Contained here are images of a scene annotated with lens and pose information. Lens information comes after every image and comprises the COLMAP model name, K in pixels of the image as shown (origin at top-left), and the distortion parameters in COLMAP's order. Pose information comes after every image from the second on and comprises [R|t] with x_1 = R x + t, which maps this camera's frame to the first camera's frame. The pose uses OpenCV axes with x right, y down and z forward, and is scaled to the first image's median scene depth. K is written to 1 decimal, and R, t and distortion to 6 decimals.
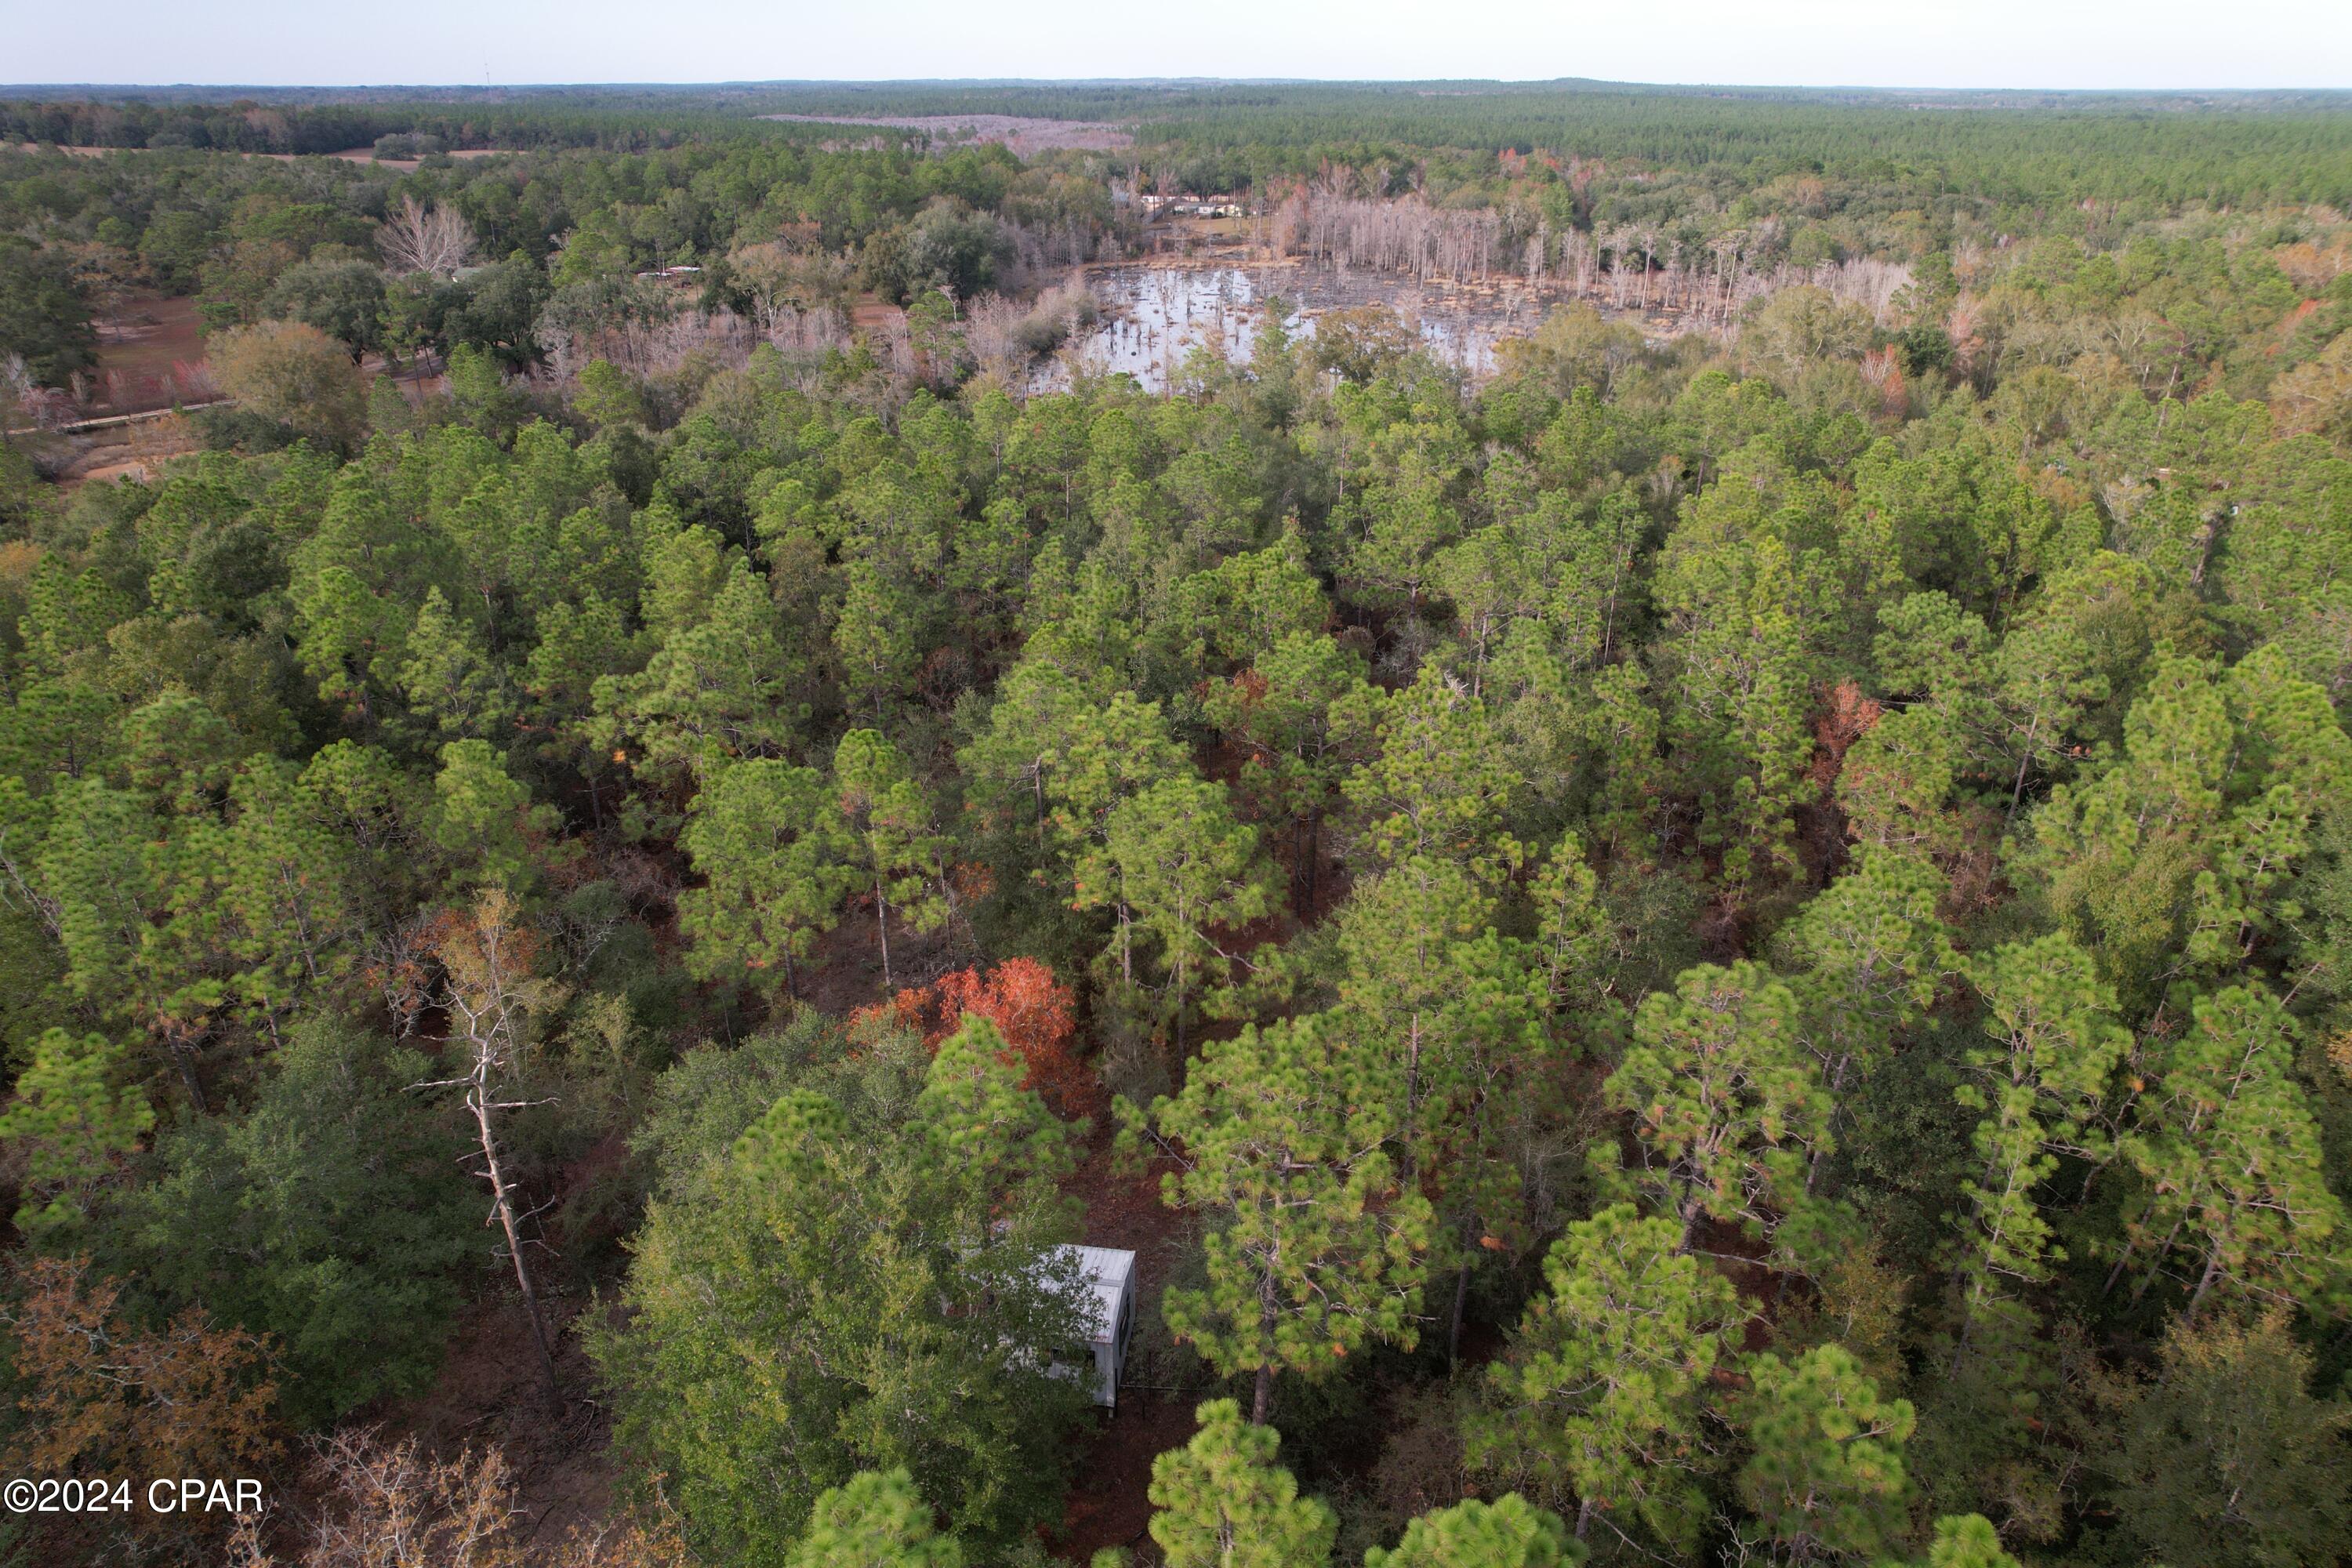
lens RADIAL K [[1505.3, 0, 1184.1], [0, 1505.3, 812.2], [0, 0, 1]] dist [-0.077264, 0.071949]
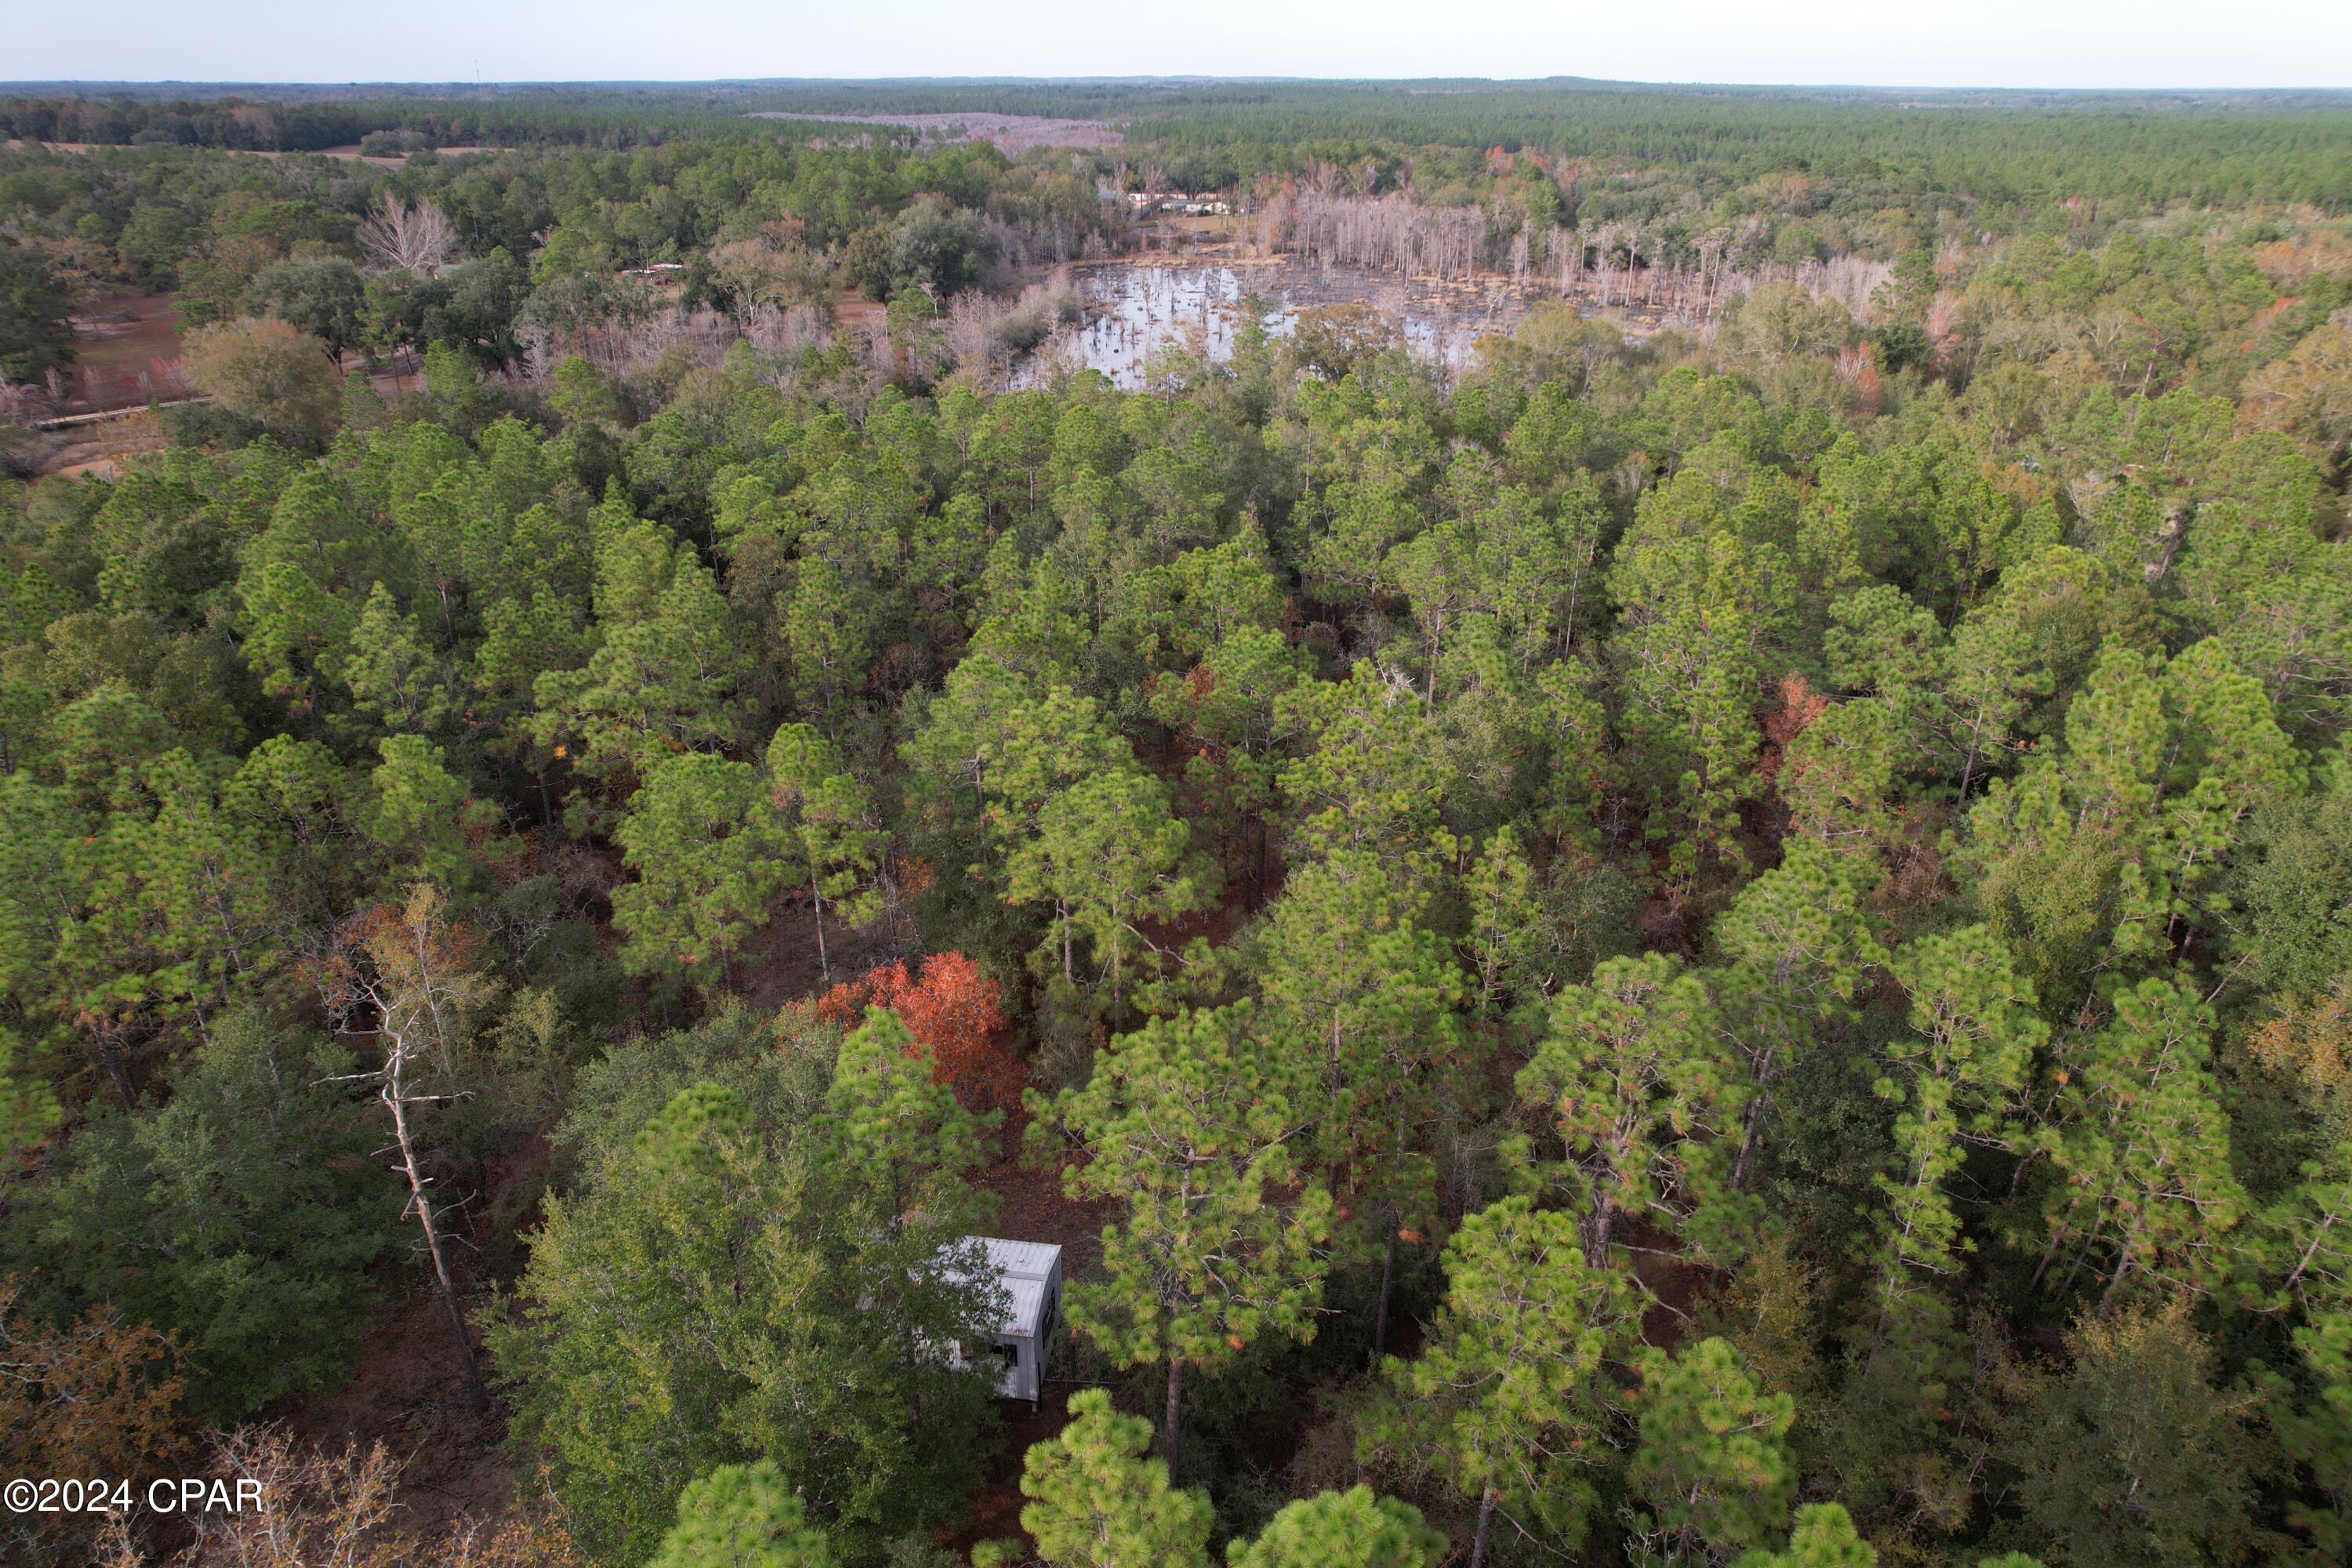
lens RADIAL K [[1505.3, 0, 1184.1], [0, 1505.3, 812.2], [0, 0, 1]] dist [-0.077264, 0.071949]
pose [[0.999990, -0.001058, 0.004296, 0.032530], [0.001053, 0.999999, 0.001099, 0.002368], [-0.004297, -0.001094, 0.999990, 0.001080]]
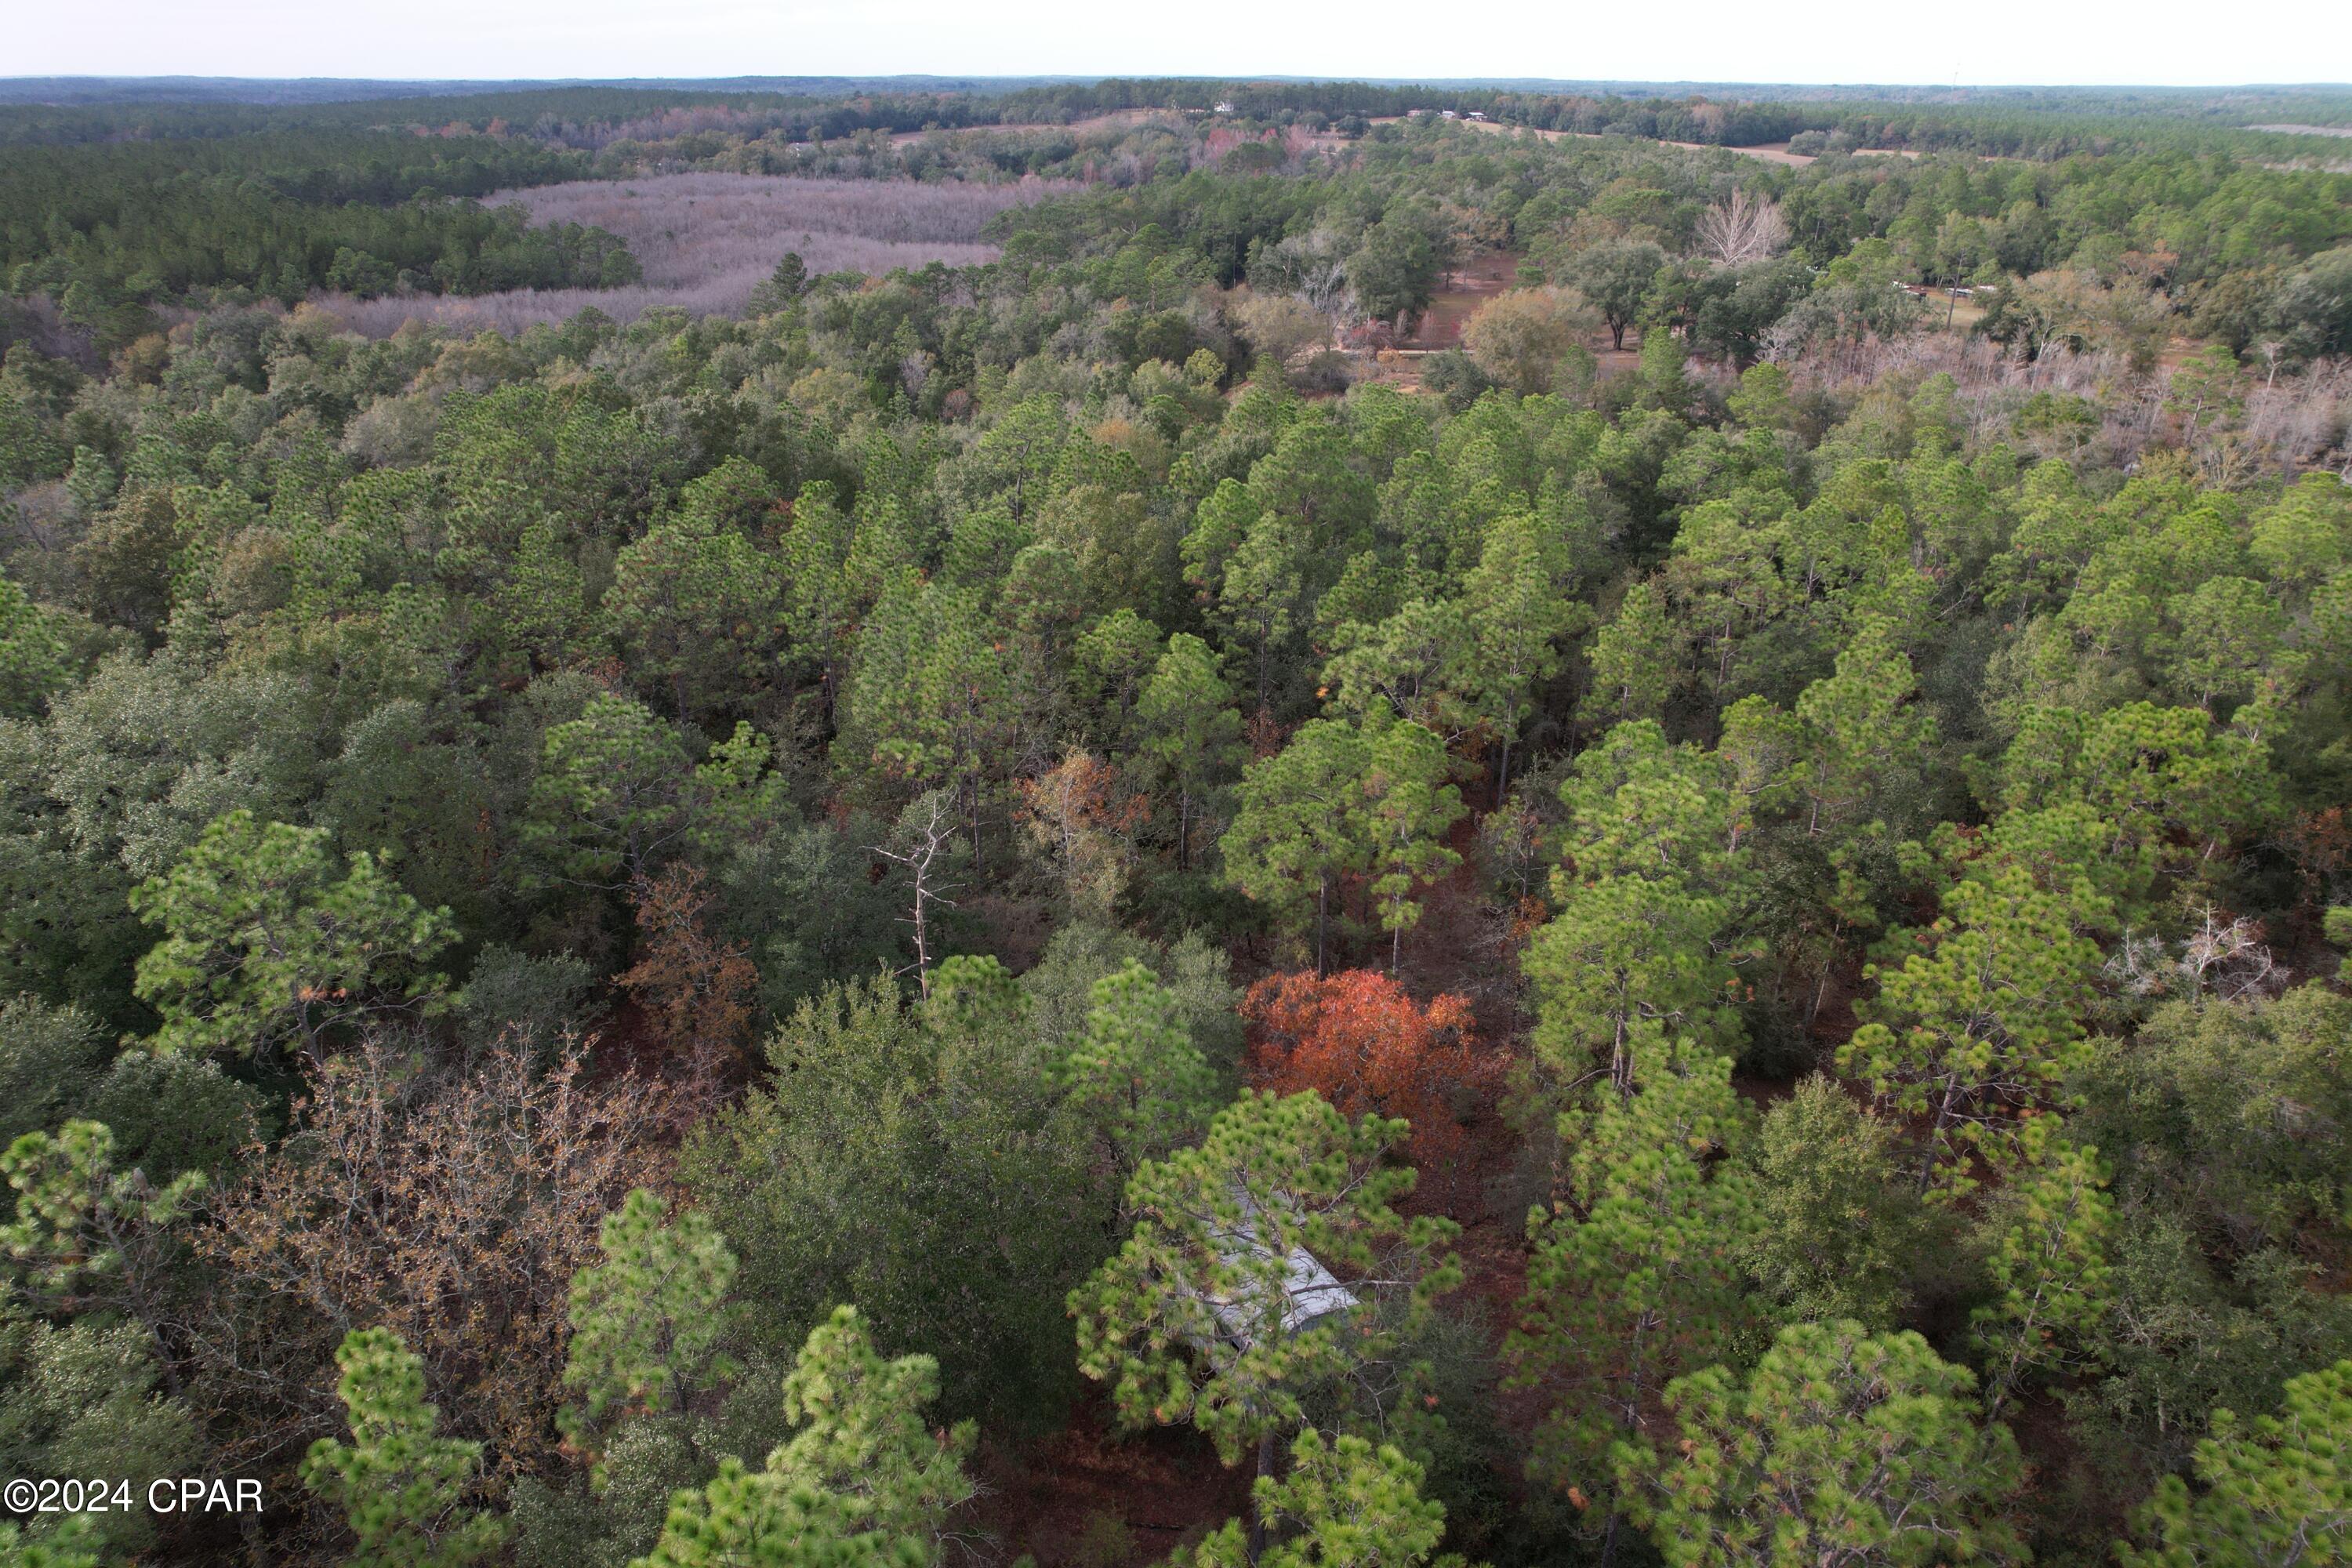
lens RADIAL K [[1505.3, 0, 1184.1], [0, 1505.3, 812.2], [0, 0, 1]] dist [-0.077264, 0.071949]
pose [[0.664588, 0.338287, -0.666247, 0.312306], [-0.338159, 0.931278, 0.135539, -0.069100], [0.666312, 0.135219, 0.733310, 0.131236]]
